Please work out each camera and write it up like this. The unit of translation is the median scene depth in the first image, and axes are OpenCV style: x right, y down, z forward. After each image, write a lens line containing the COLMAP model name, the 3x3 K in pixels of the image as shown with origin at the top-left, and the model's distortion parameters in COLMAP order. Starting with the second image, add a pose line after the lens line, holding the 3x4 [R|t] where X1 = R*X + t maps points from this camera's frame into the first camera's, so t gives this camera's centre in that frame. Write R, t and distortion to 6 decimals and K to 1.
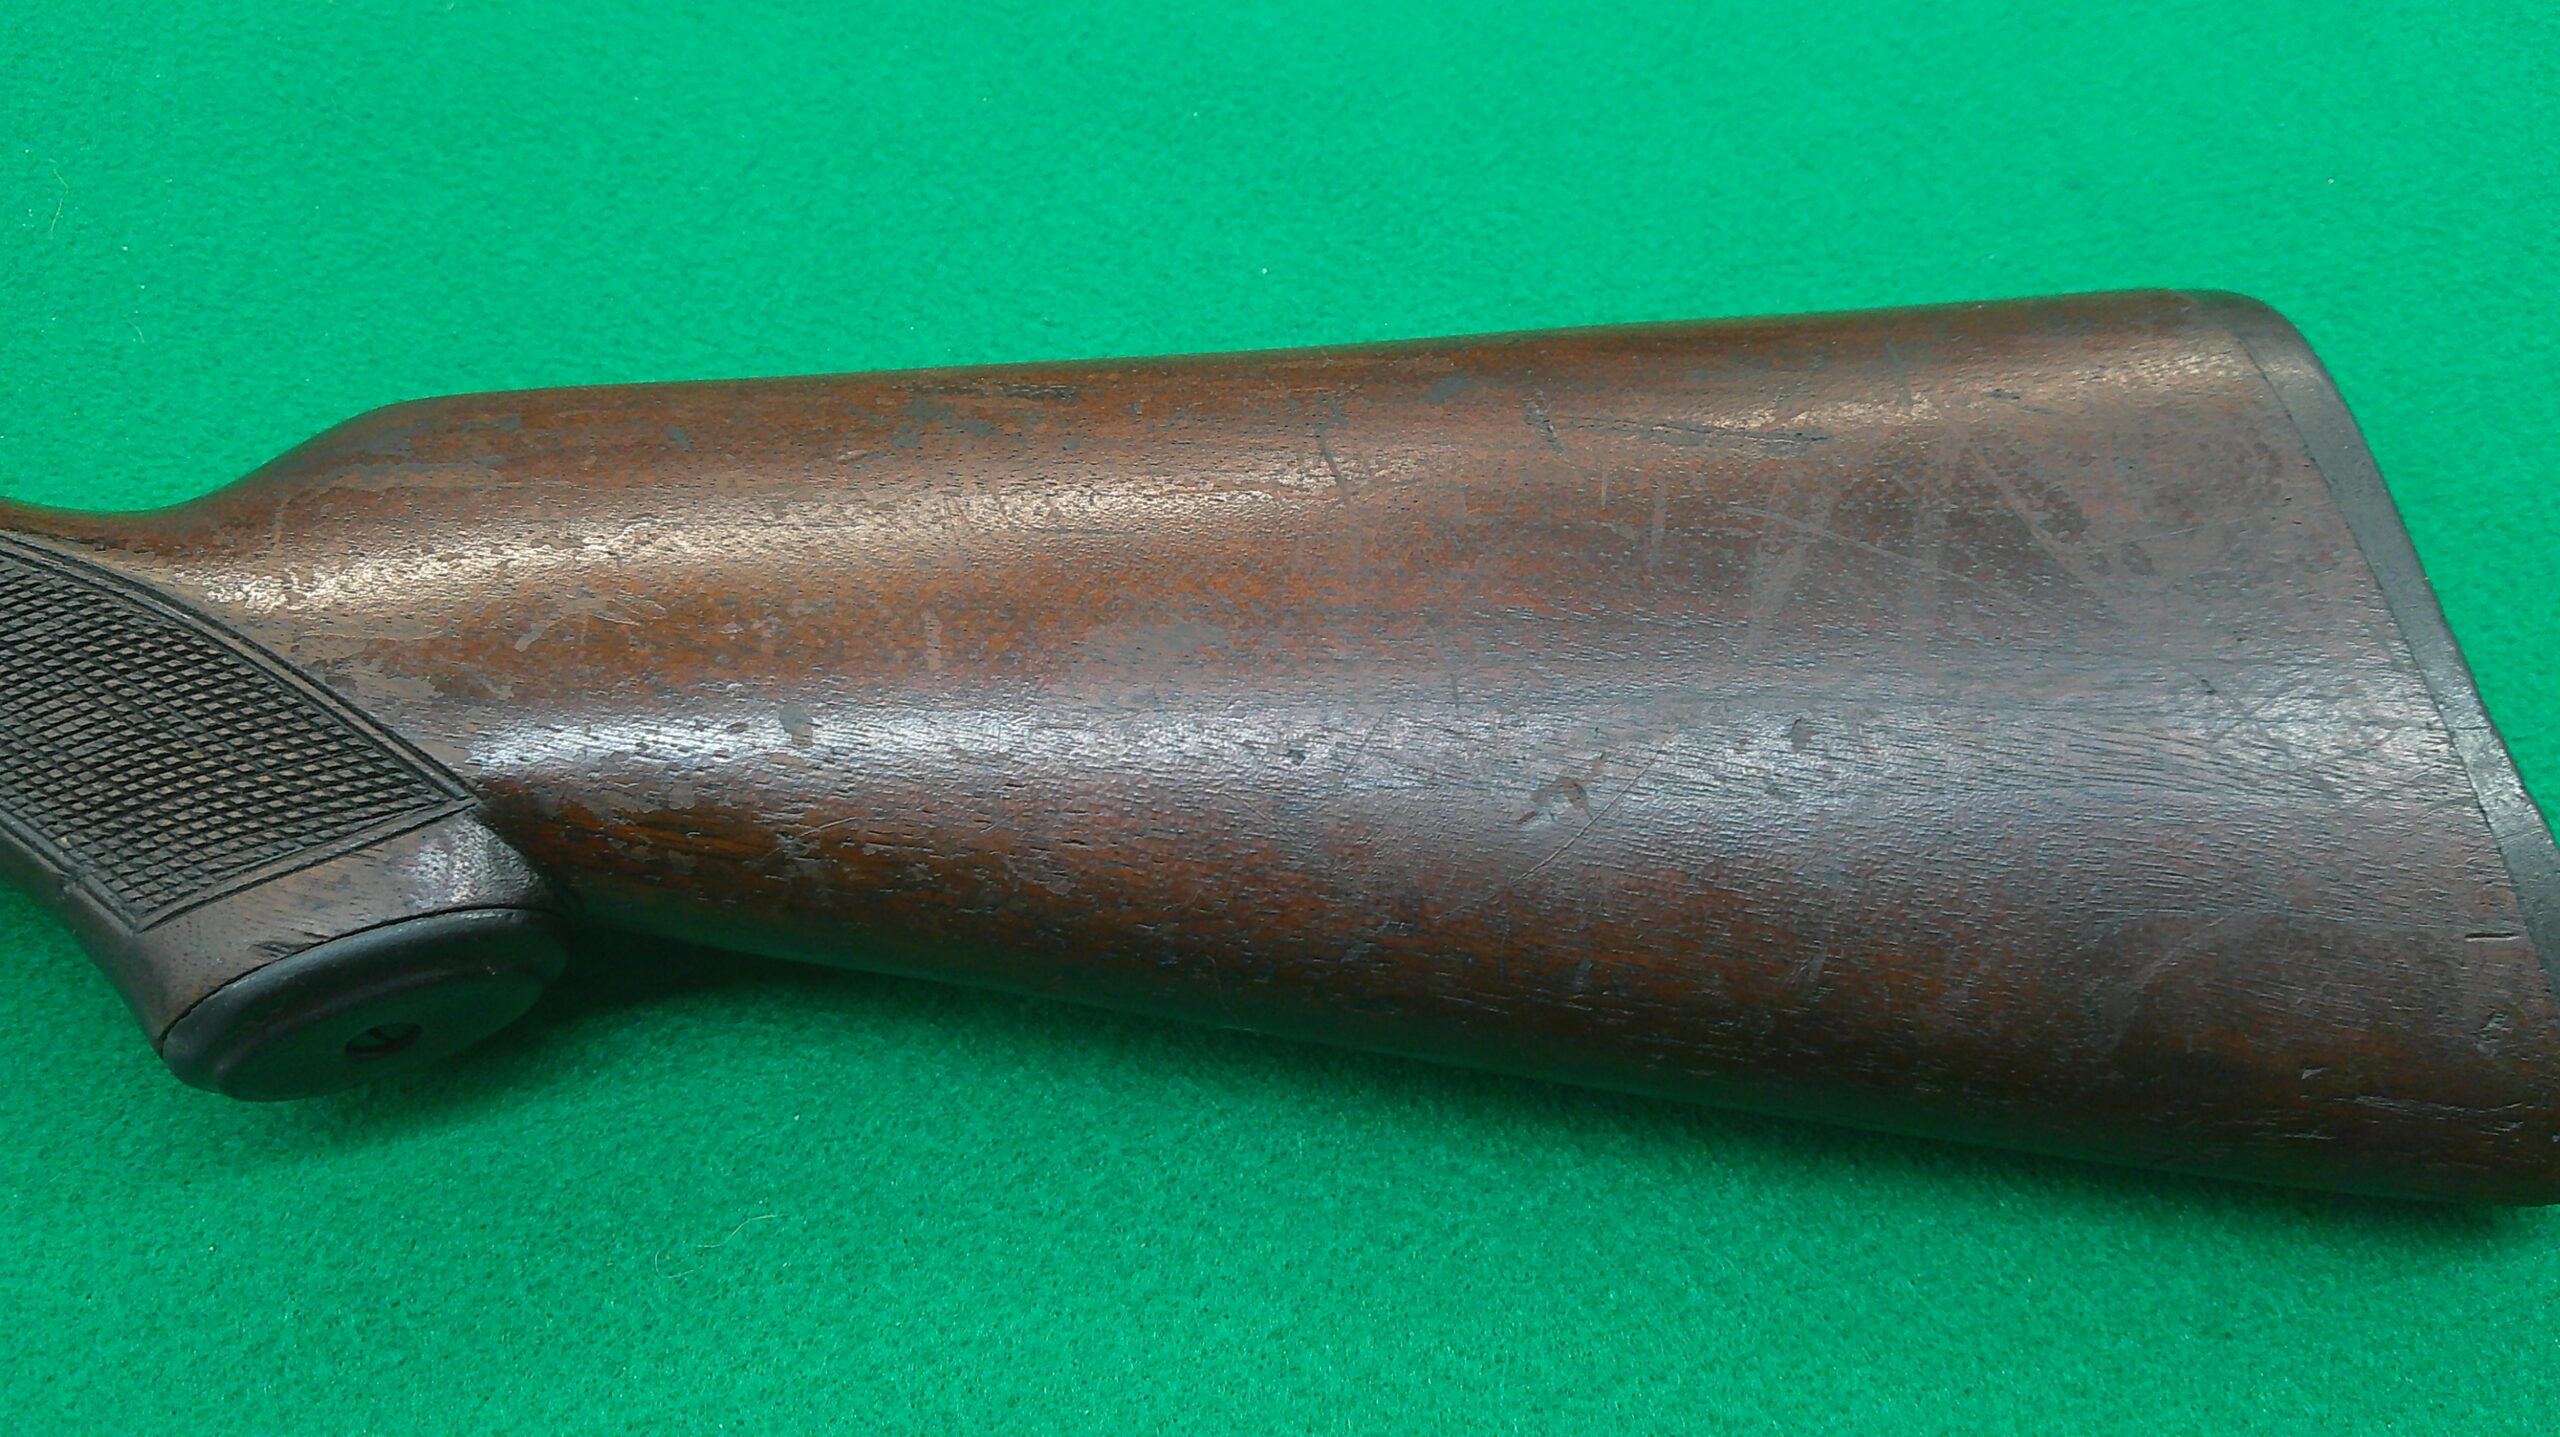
lens RADIAL K [[2138.4, 0, 1280.0], [0, 2138.4, 718.5], [0, 0, 1]] dist [0.071986, -0.177271]
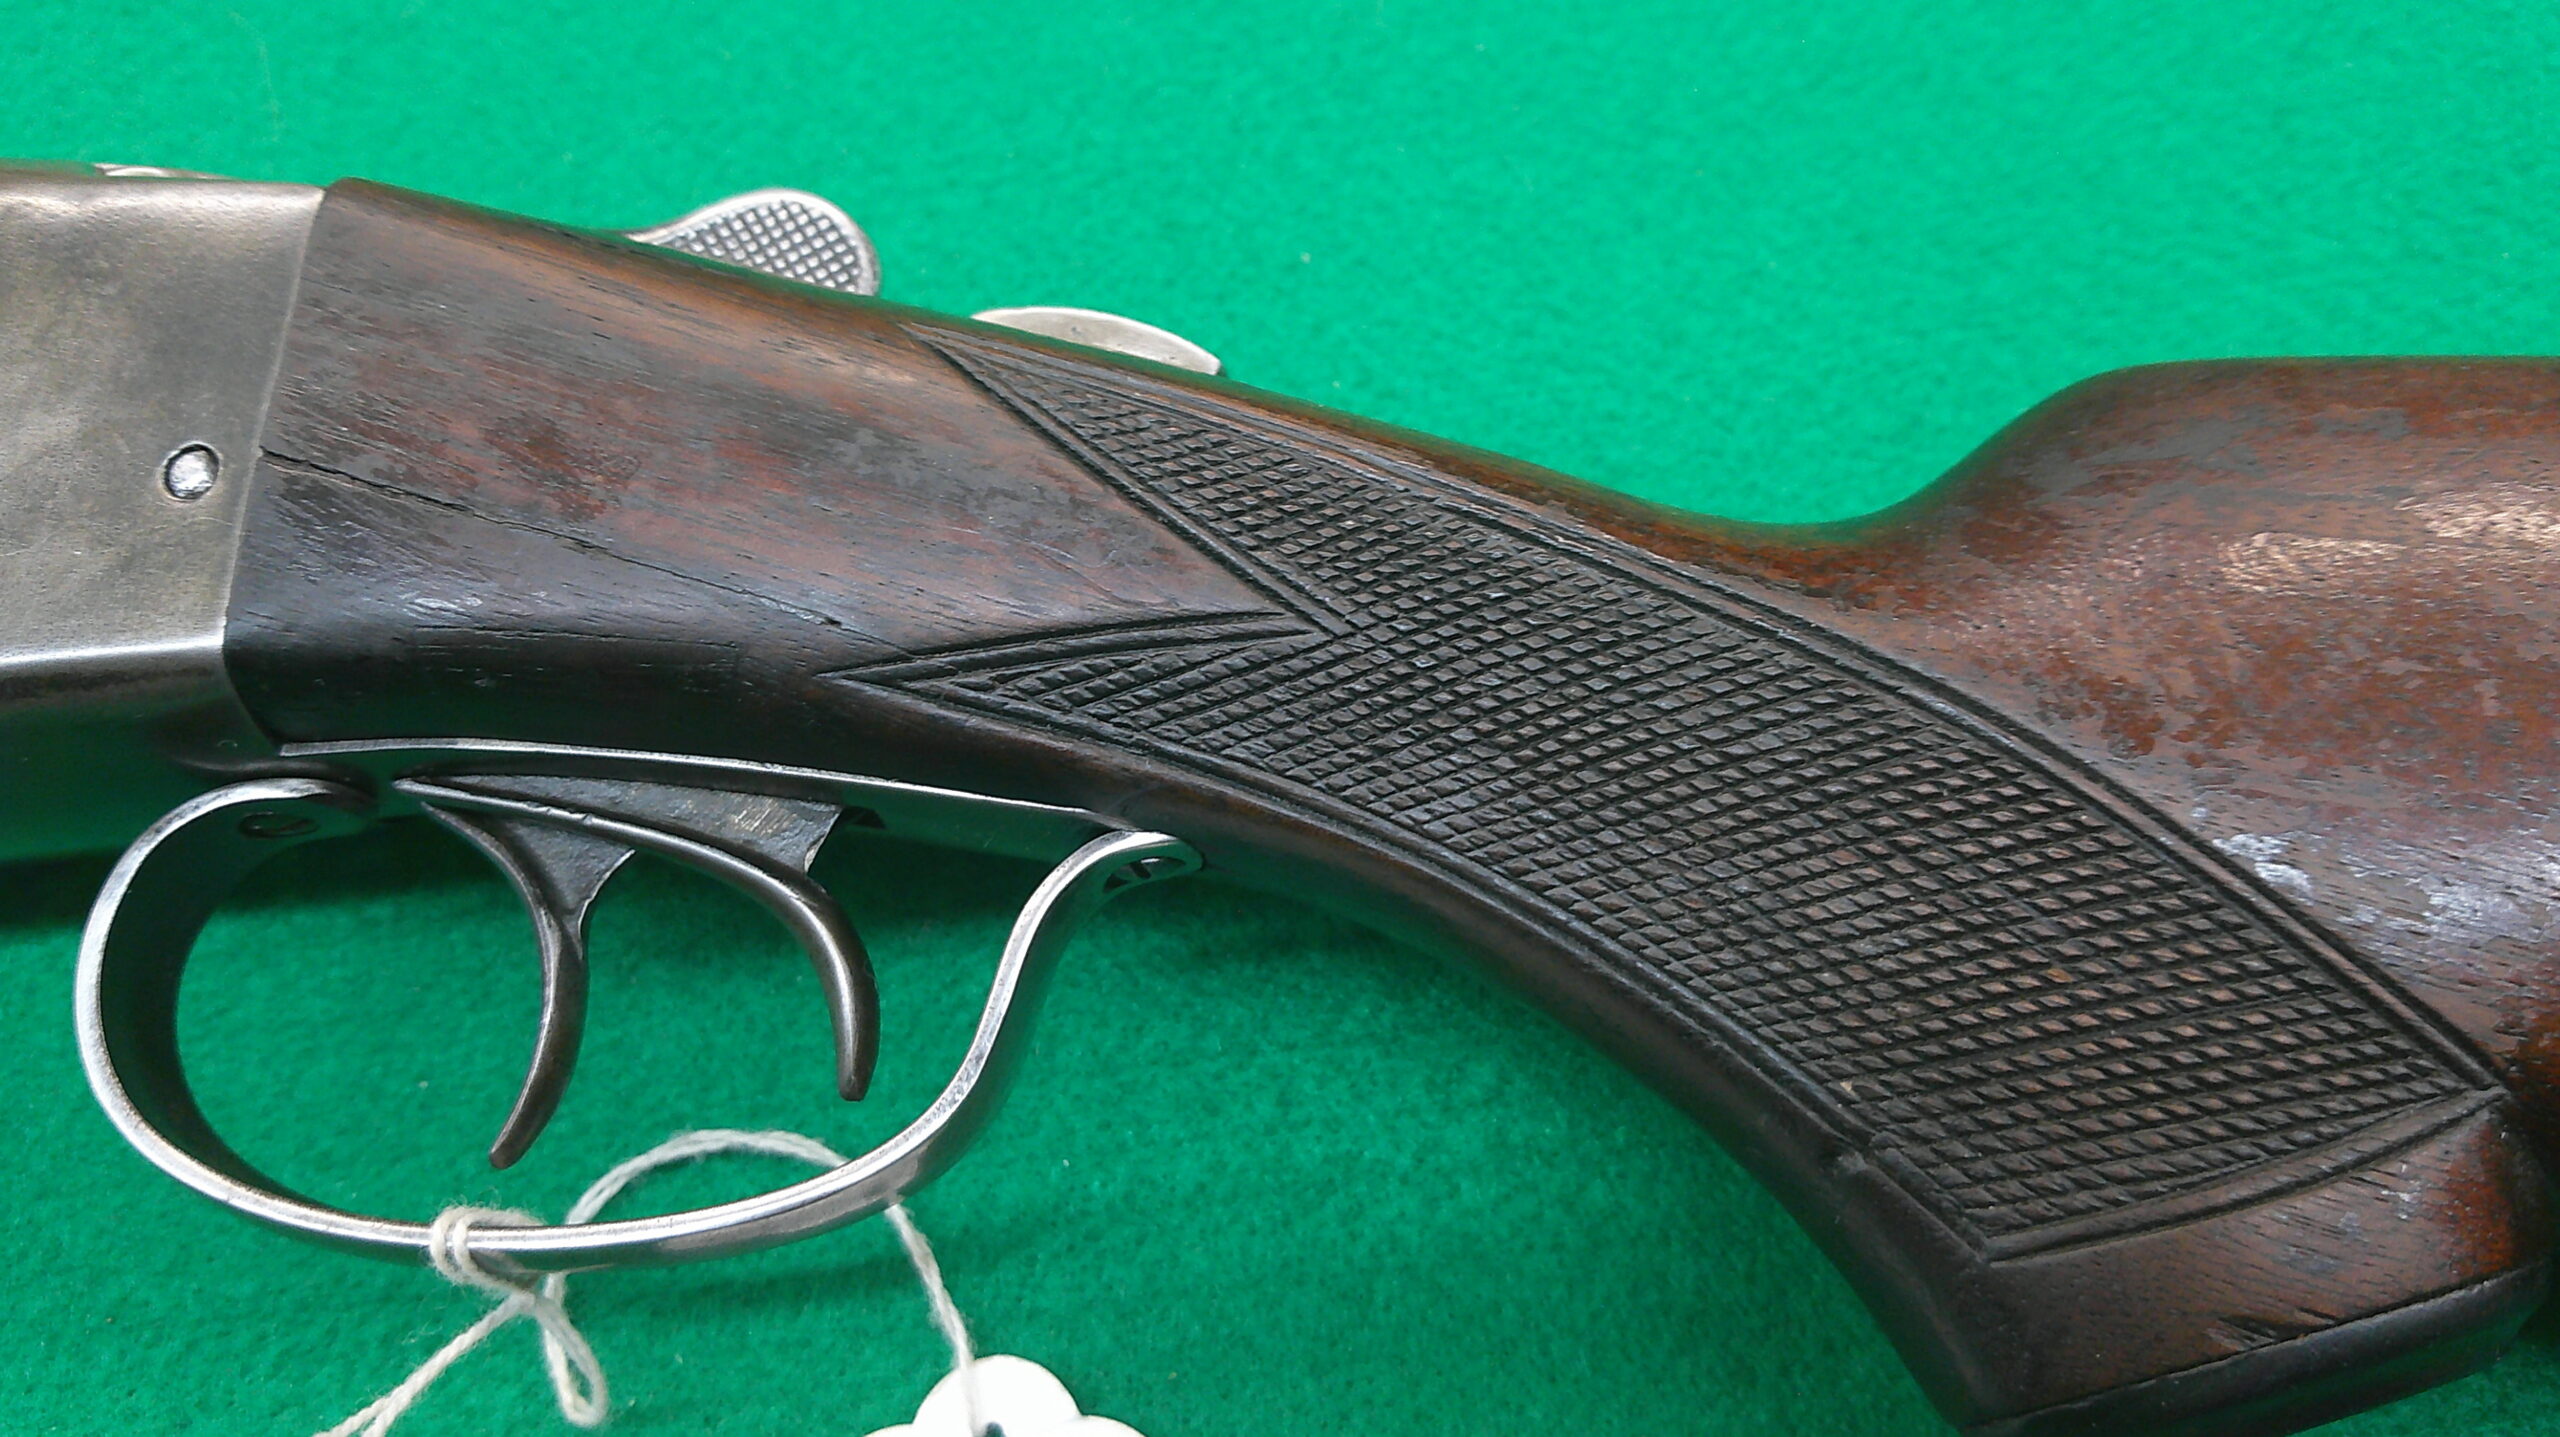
lens RADIAL K [[2138.4, 0, 1280.0], [0, 2138.4, 718.5], [0, 0, 1]] dist [0.071986, -0.177271]
pose [[0.985994, 0.094173, -0.137651, -0.512498], [-0.073215, 0.985956, 0.150099, -0.107392], [0.149853, -0.137919, 0.979042, 0.277792]]
